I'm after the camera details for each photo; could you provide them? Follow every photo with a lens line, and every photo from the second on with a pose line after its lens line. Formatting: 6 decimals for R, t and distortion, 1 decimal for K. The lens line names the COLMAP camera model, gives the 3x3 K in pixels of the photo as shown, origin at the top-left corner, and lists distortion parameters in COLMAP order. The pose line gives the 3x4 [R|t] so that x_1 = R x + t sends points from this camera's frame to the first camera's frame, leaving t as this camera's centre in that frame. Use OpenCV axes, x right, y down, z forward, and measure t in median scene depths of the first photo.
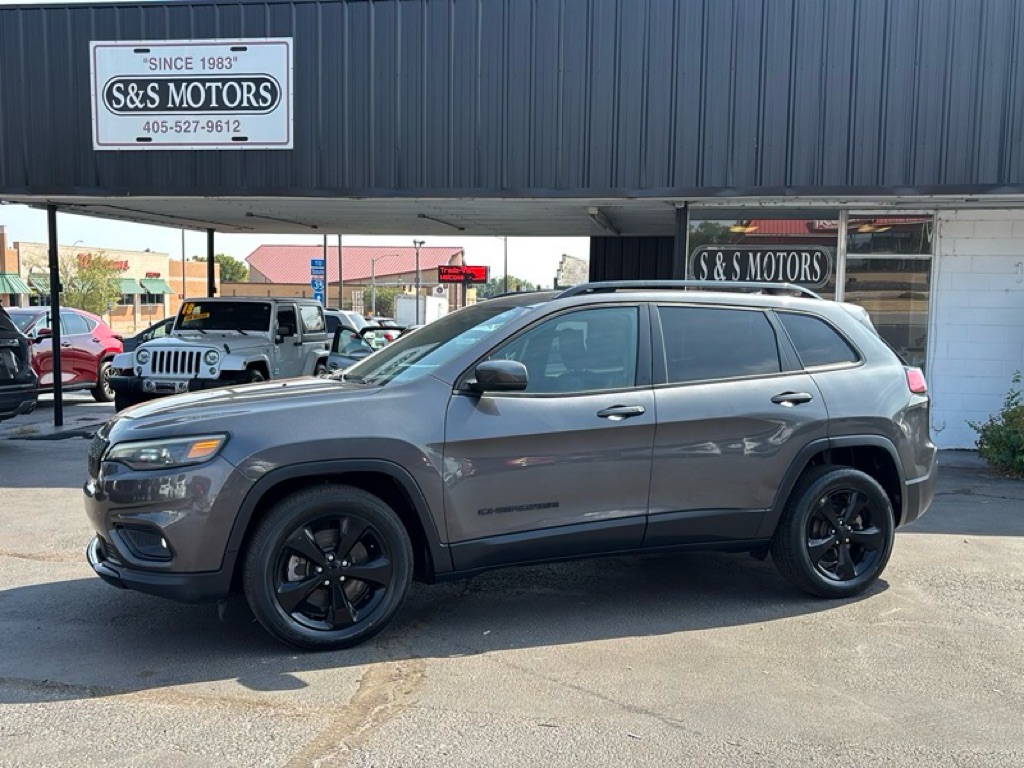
lens RADIAL K [[984.9, 0, 518.3], [0, 984.9, 378.7], [0, 0, 1]] dist [0.020321, 0.000000]
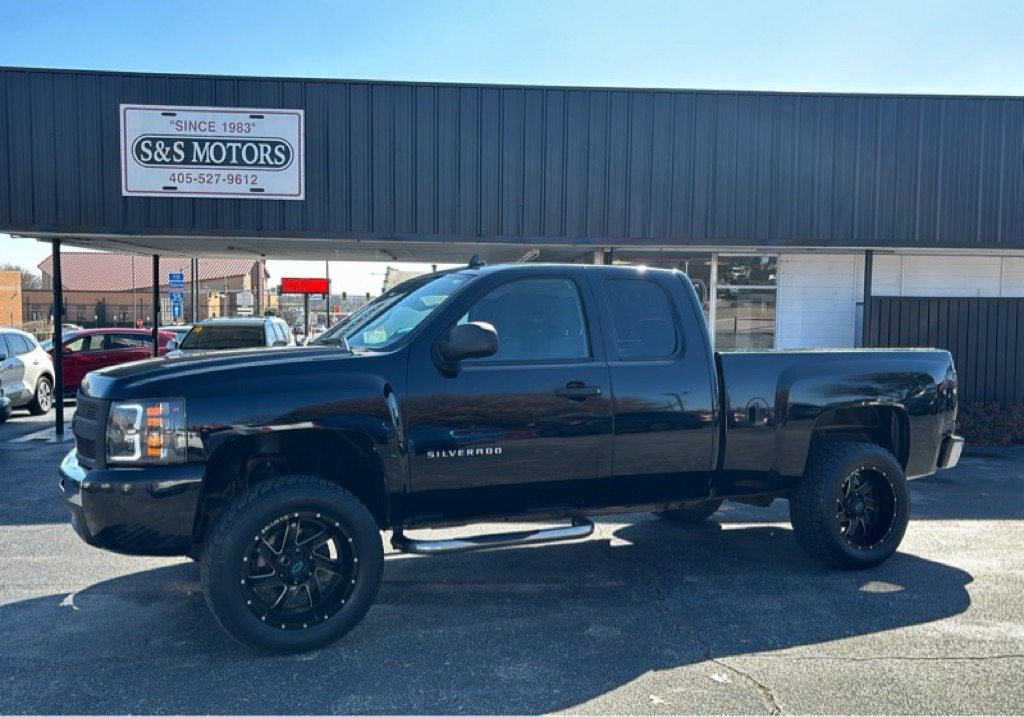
lens RADIAL K [[916.2, 0, 513.5], [0, 916.2, 355.1], [0, 0, 1]] dist [0.020541, -0.001560]
pose [[0.975161, -0.015006, 0.220986, -0.224318], [0.020417, 0.999545, -0.022221, -0.009342], [-0.220552, 0.026181, 0.975024, -0.159487]]
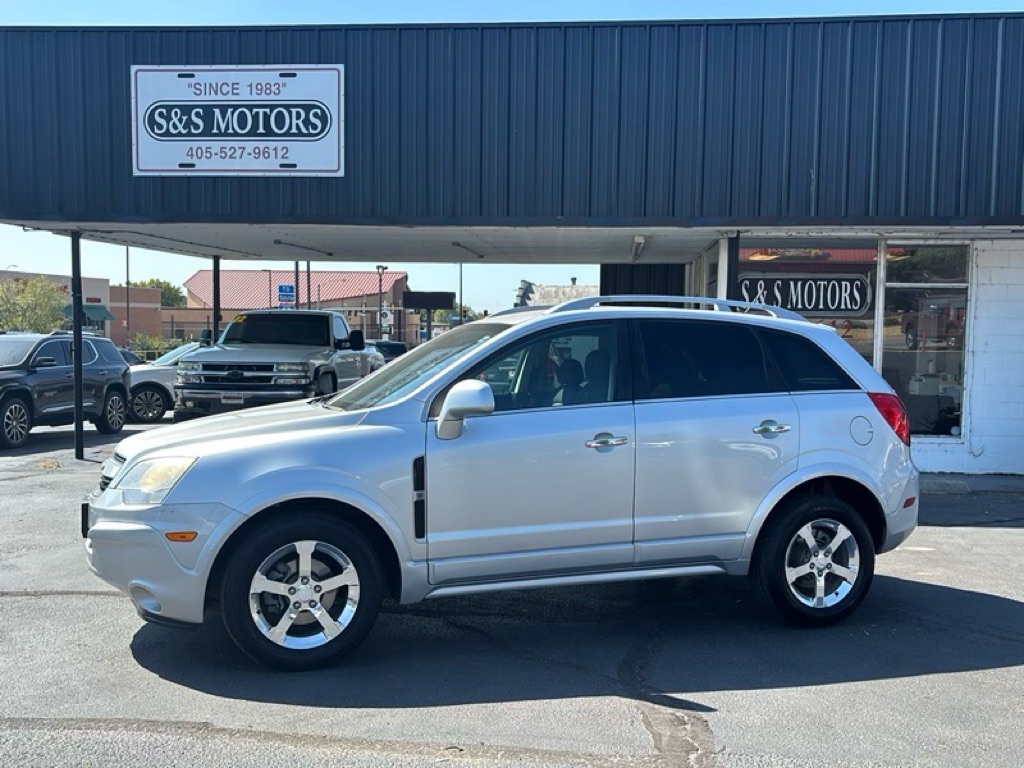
lens RADIAL K [[984.9, 0, 517.3], [0, 984.9, 381.4], [0, 0, 1]] dist [0.020321, 0.000000]
pose [[0.997984, -0.005547, 0.063217, -0.116112], [0.006965, 0.999728, -0.022241, -0.004723], [-0.063077, 0.022636, 0.997752, 0.010110]]
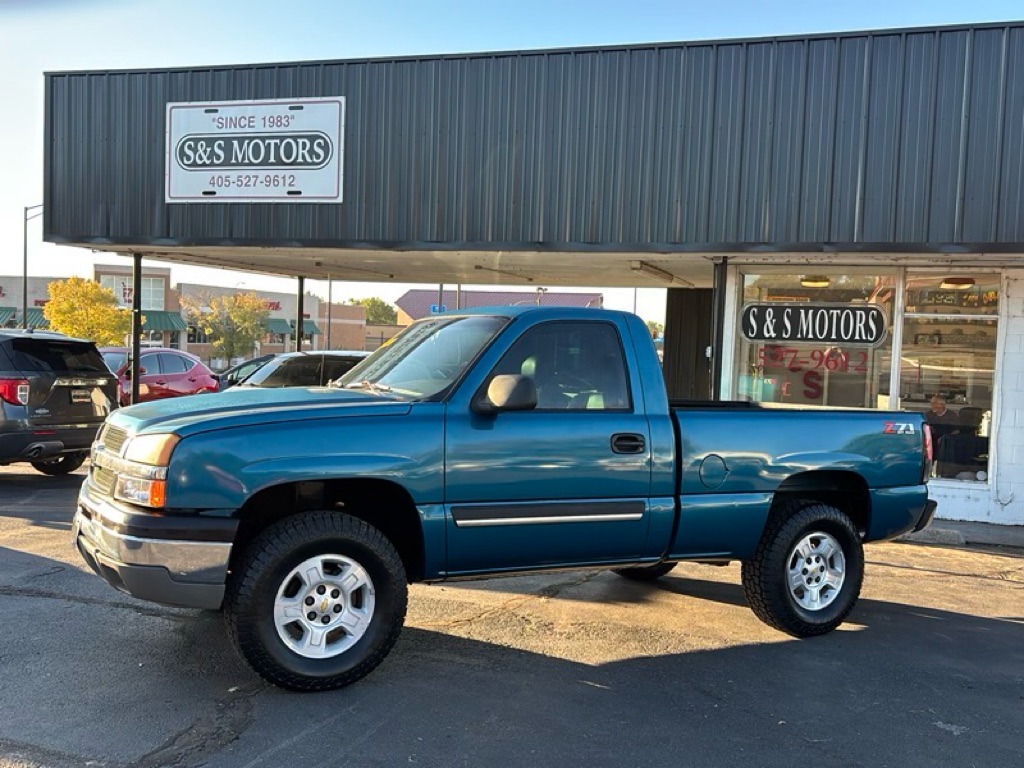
lens RADIAL K [[984.9, 0, 521.7], [0, 984.9, 383.0], [0, 0, 1]] dist [0.020321, 0.000000]
pose [[0.989033, 0.028931, -0.144832, 0.111990], [-0.034942, 0.998623, -0.039133, -0.009115], [0.143501, 0.043764, 0.988682, 0.010492]]
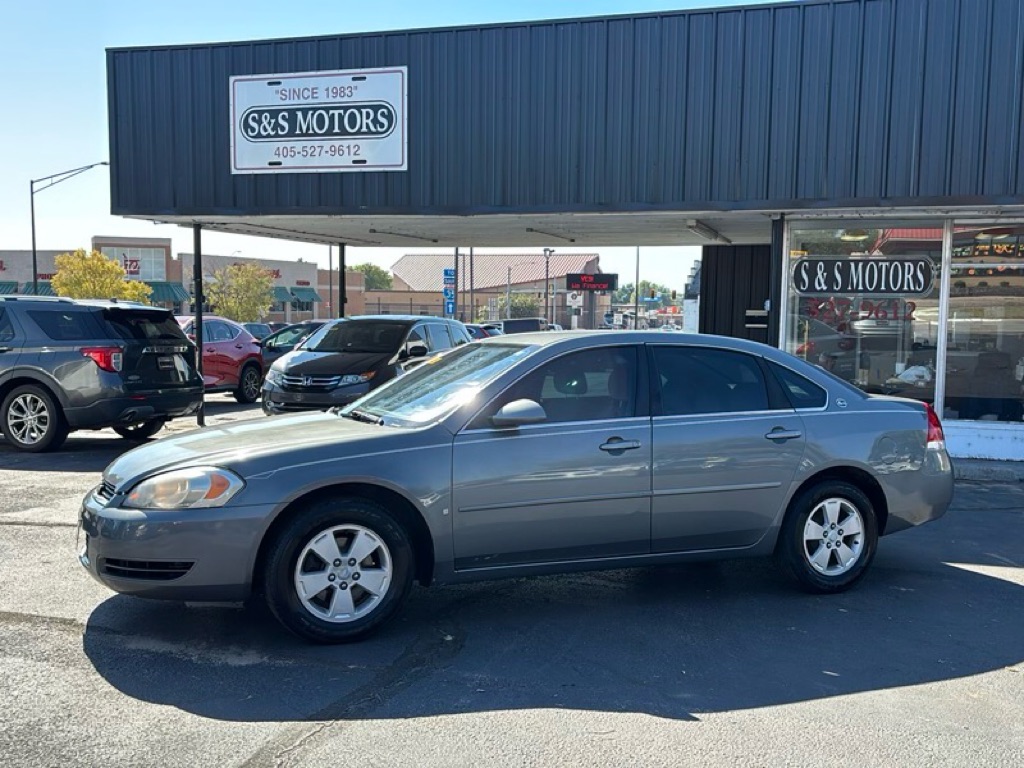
lens RADIAL K [[984.9, 0, 522.5], [0, 984.9, 379.2], [0, 0, 1]] dist [0.020321, 0.000000]
pose [[0.990605, 0.008767, -0.136474, 0.043767], [-0.009565, 0.999941, -0.005195, -0.000777], [0.136421, 0.006452, 0.990630, -0.042420]]
